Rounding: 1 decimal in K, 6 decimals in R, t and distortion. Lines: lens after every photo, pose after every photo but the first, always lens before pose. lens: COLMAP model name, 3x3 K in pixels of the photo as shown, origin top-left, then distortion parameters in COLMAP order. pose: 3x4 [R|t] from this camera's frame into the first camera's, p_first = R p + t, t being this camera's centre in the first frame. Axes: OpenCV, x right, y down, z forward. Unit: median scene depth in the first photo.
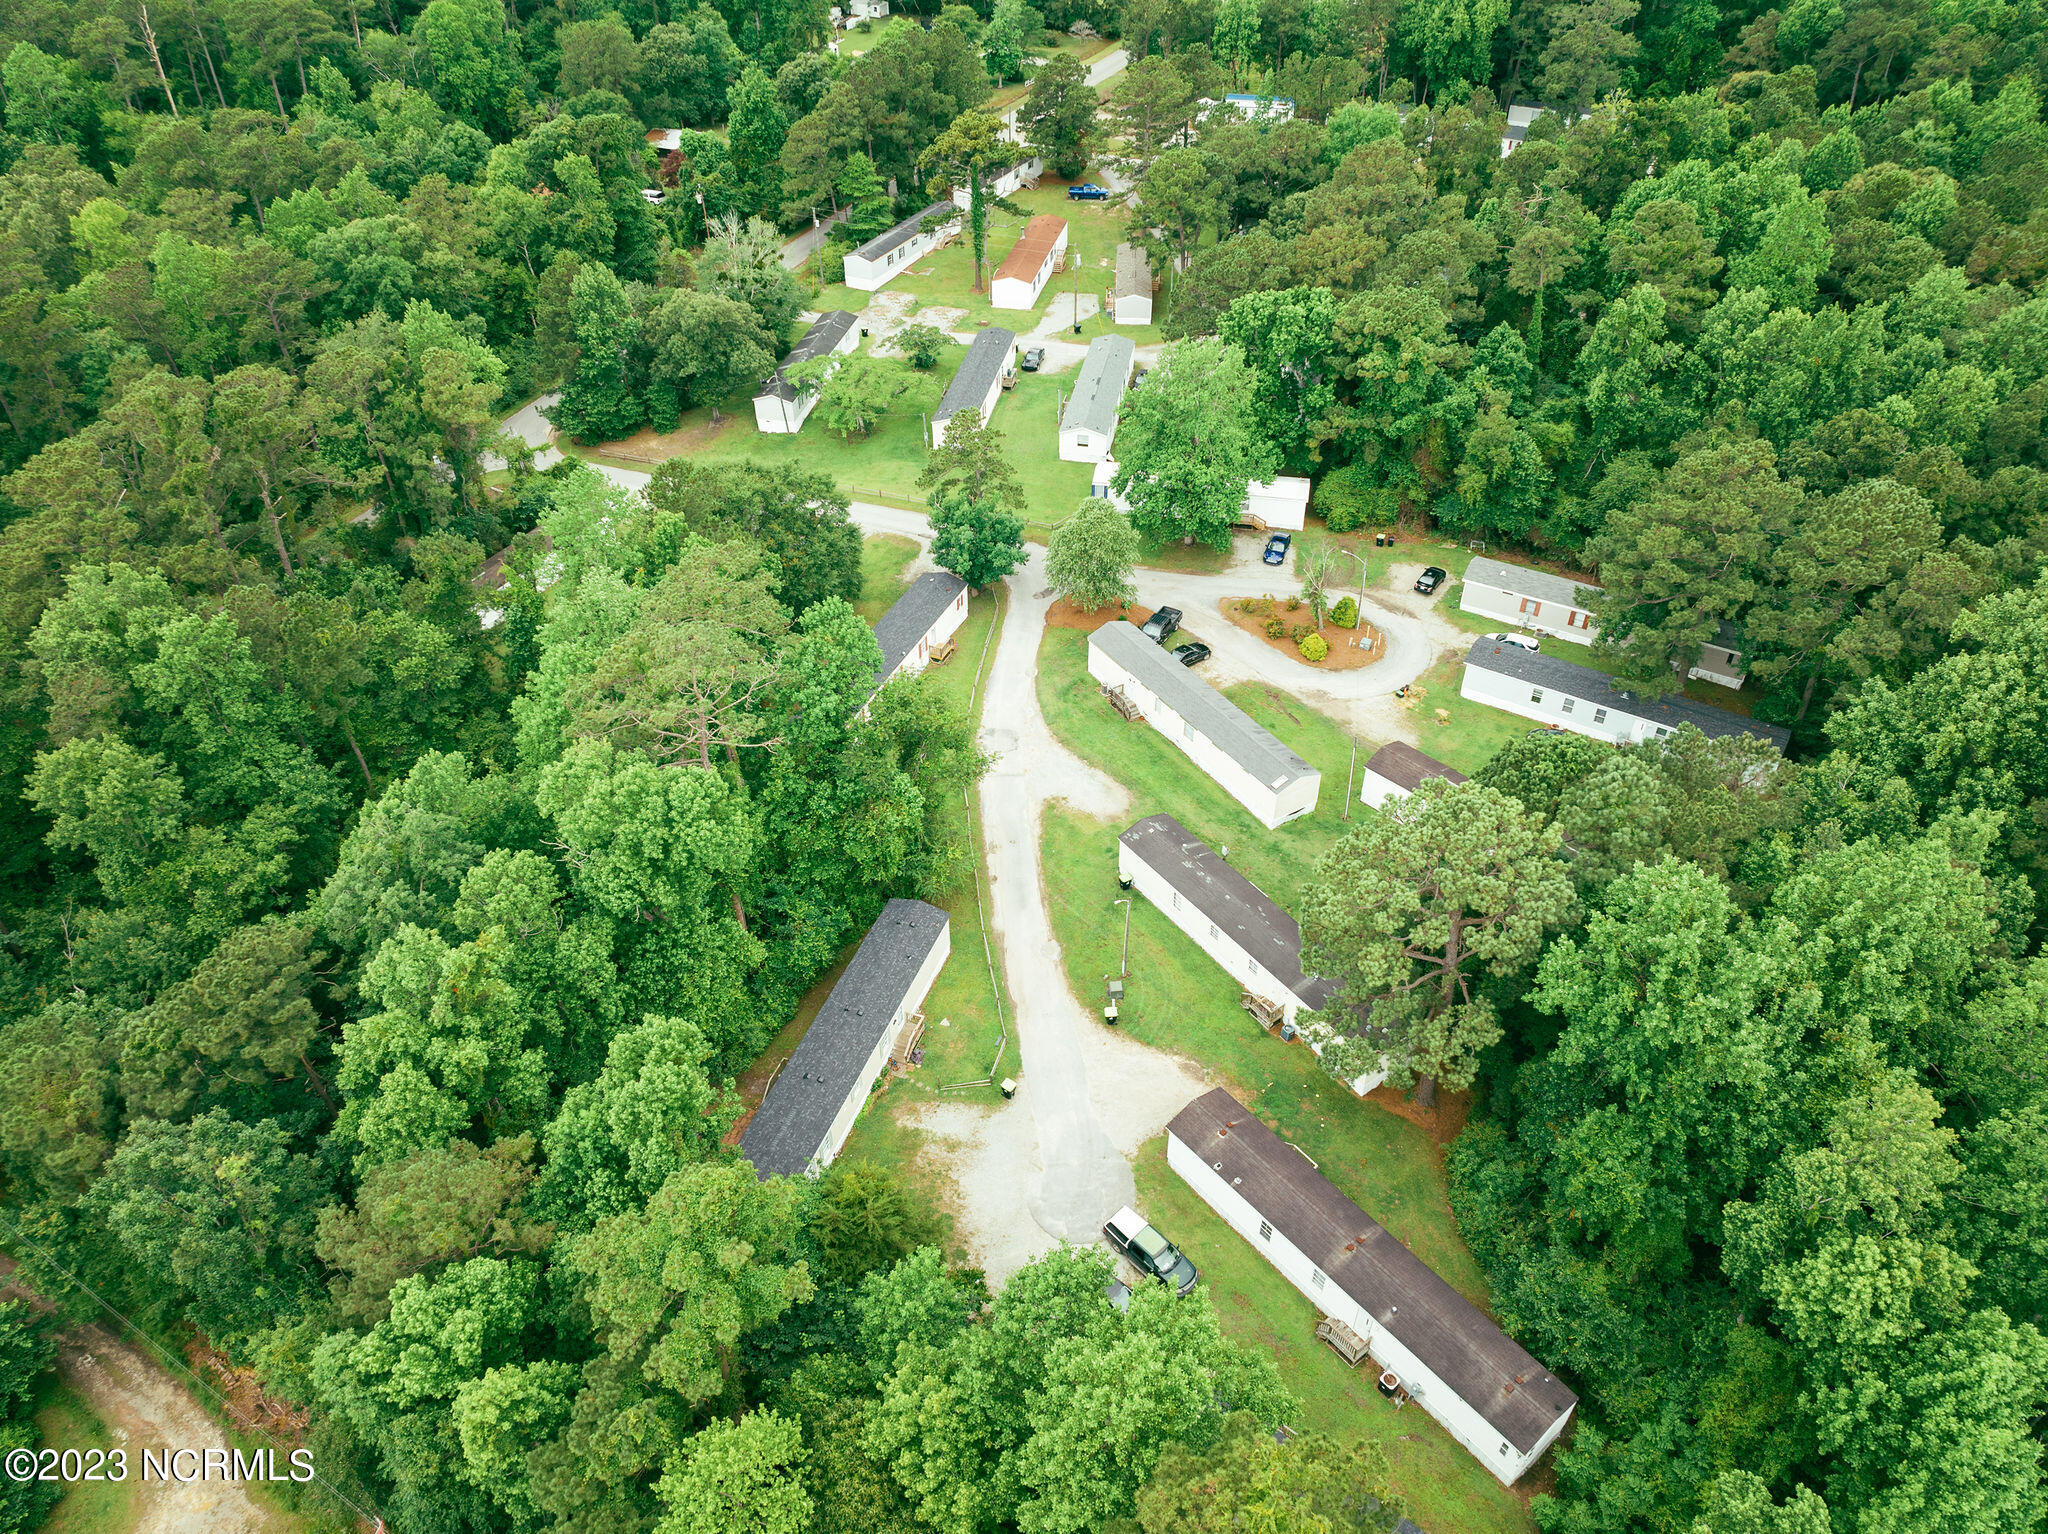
lens RADIAL K [[1430.7, 0, 1021.6], [0, 1430.7, 776.6], [0, 0, 1]] dist [-0.005011, 0.012958]
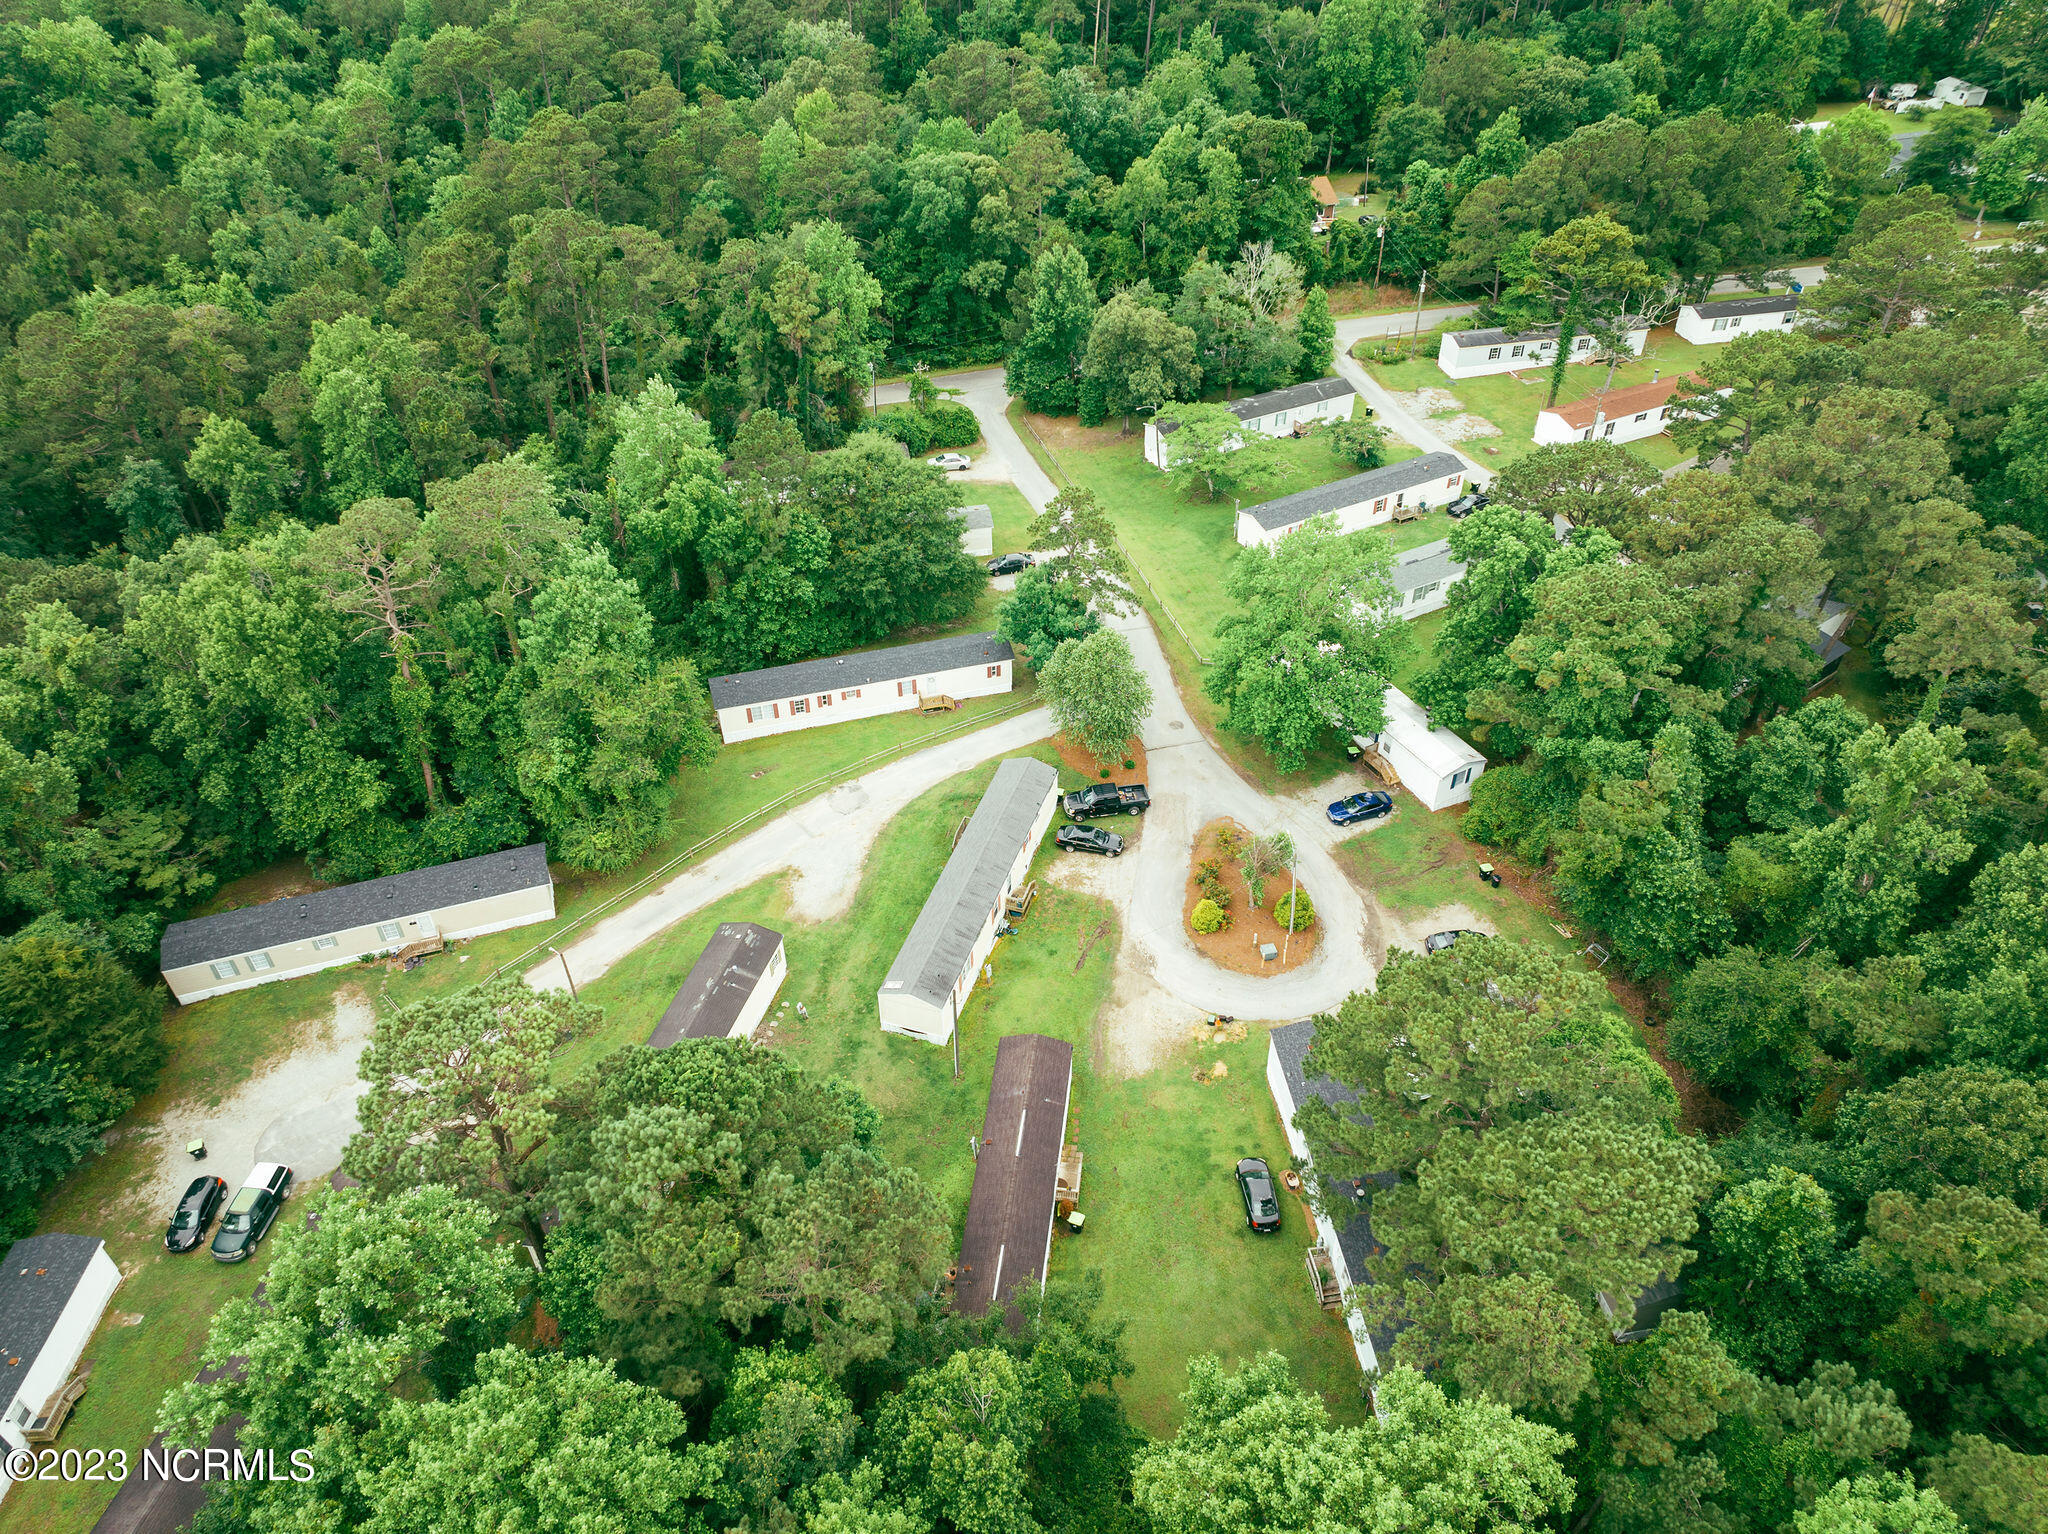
lens RADIAL K [[1430.7, 0, 1023.9], [0, 1430.7, 772.5], [0, 0, 1]] dist [-0.005011, 0.012958]
pose [[0.629956, 0.492911, -0.600161, 0.531959], [-0.491661, 0.851316, 0.183115, -0.233869], [0.601186, 0.179721, 0.778637, 0.284299]]
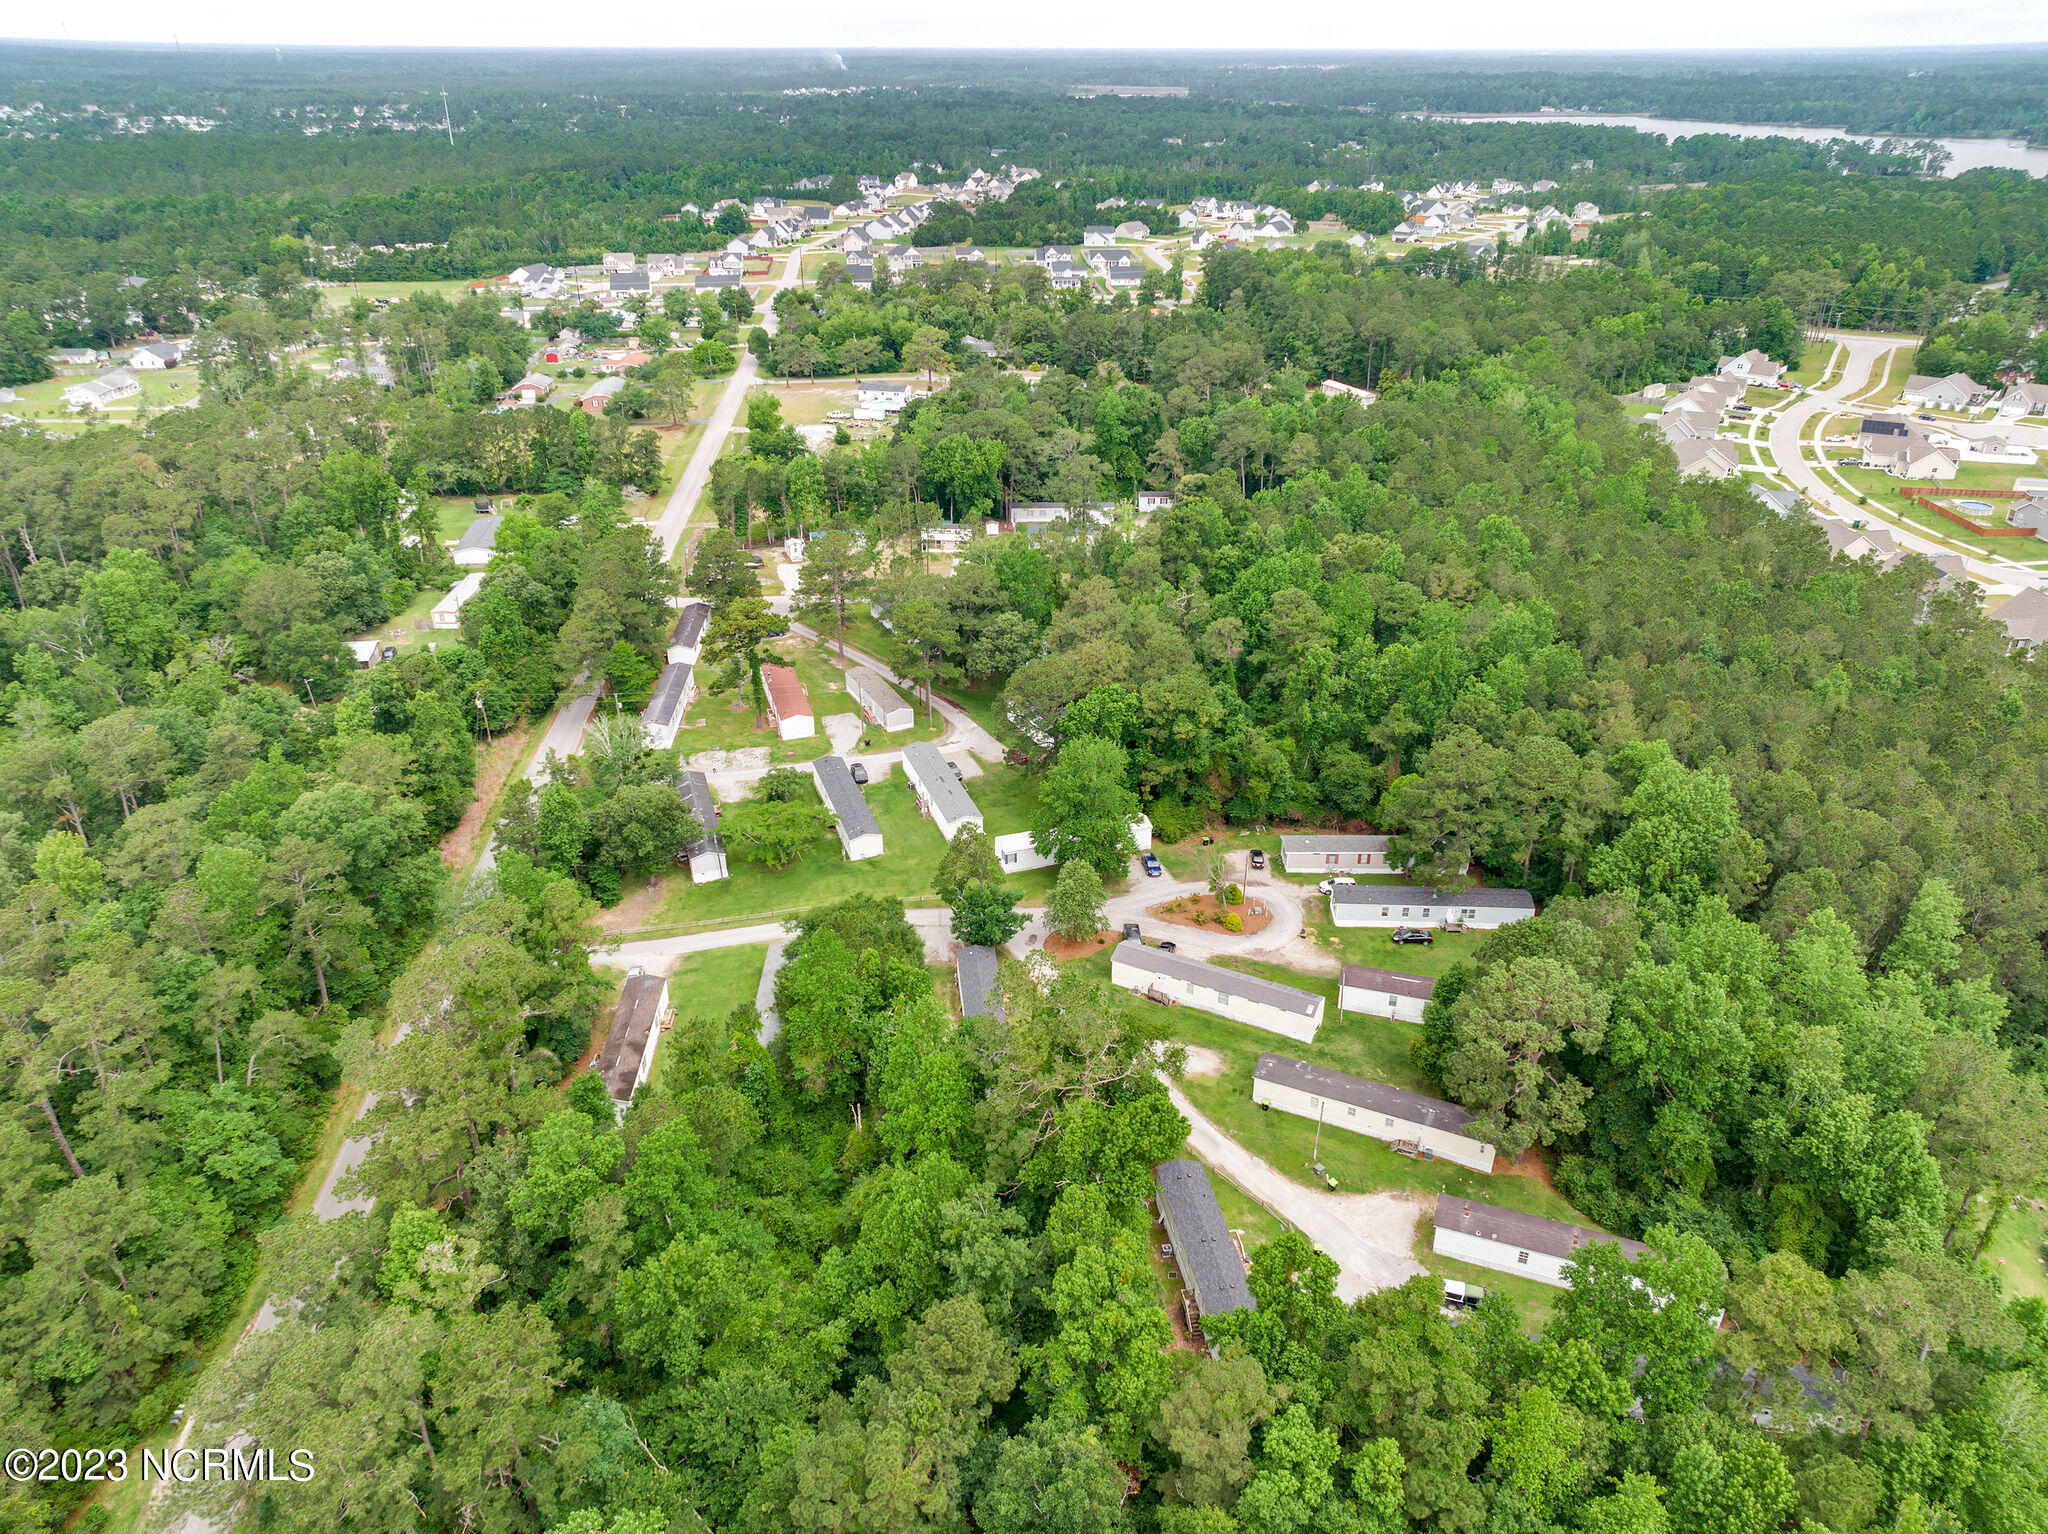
lens RADIAL K [[1430.7, 0, 1031.6], [0, 1430.7, 773.2], [0, 0, 1]] dist [-0.005011, 0.012958]
pose [[0.862422, -0.222128, 0.454849, -0.545432], [0.315420, 0.938617, -0.139676, -0.086992], [-0.395903, 0.263928, 0.879547, -0.207375]]
